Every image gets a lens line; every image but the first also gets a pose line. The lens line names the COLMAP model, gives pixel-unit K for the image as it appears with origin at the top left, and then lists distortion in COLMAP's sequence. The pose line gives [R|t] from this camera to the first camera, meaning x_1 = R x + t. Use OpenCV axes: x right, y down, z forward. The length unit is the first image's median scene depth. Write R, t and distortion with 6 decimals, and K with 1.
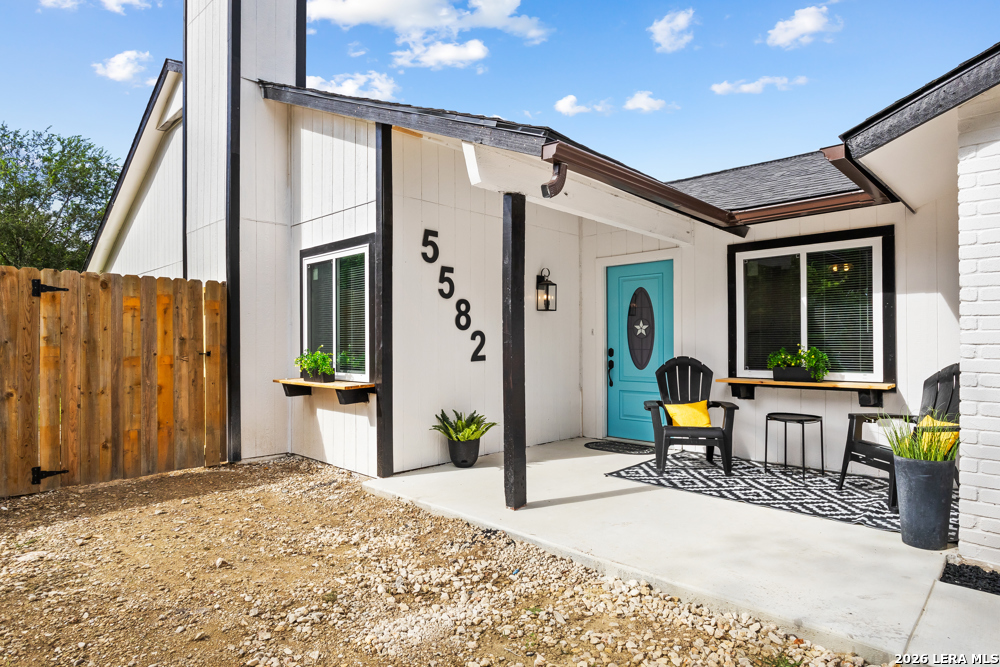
lens RADIAL K [[565.8, 0, 499.4], [0, 565.8, 341.2], [0, 0, 1]] dist [-0.003433, -0.001990]
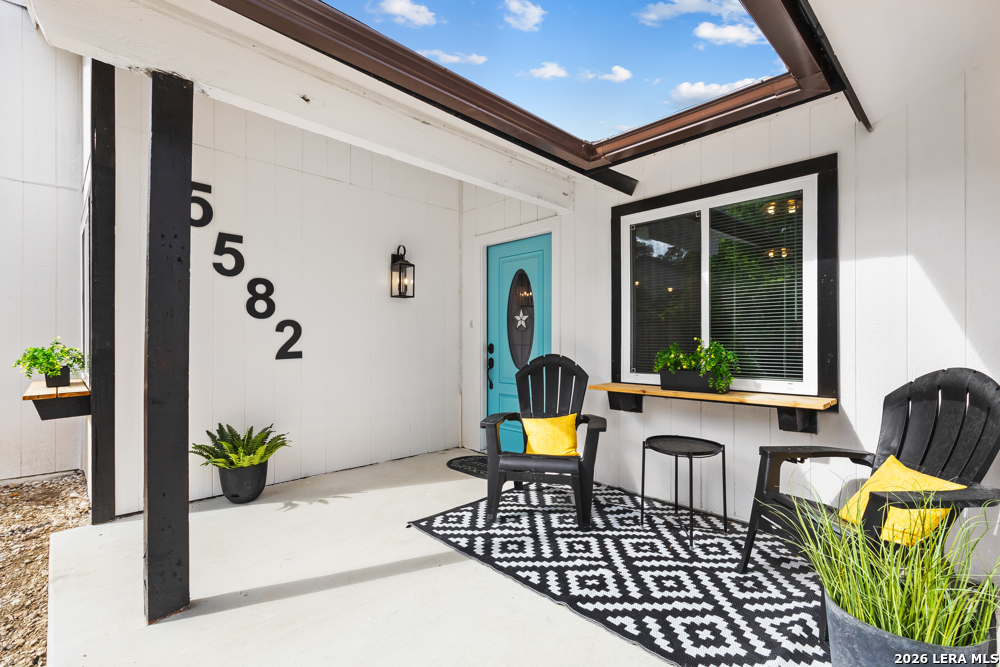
lens RADIAL K [[460.9, 0, 496.5], [0, 460.9, 340.6], [0, 0, 1]] dist [0.001720, 0.000469]
pose [[0.999433, 0.003554, -0.033474, 0.292331], [-0.003447, 0.999989, 0.003241, 0.007460], [0.033486, -0.003124, 0.999434, 0.407681]]
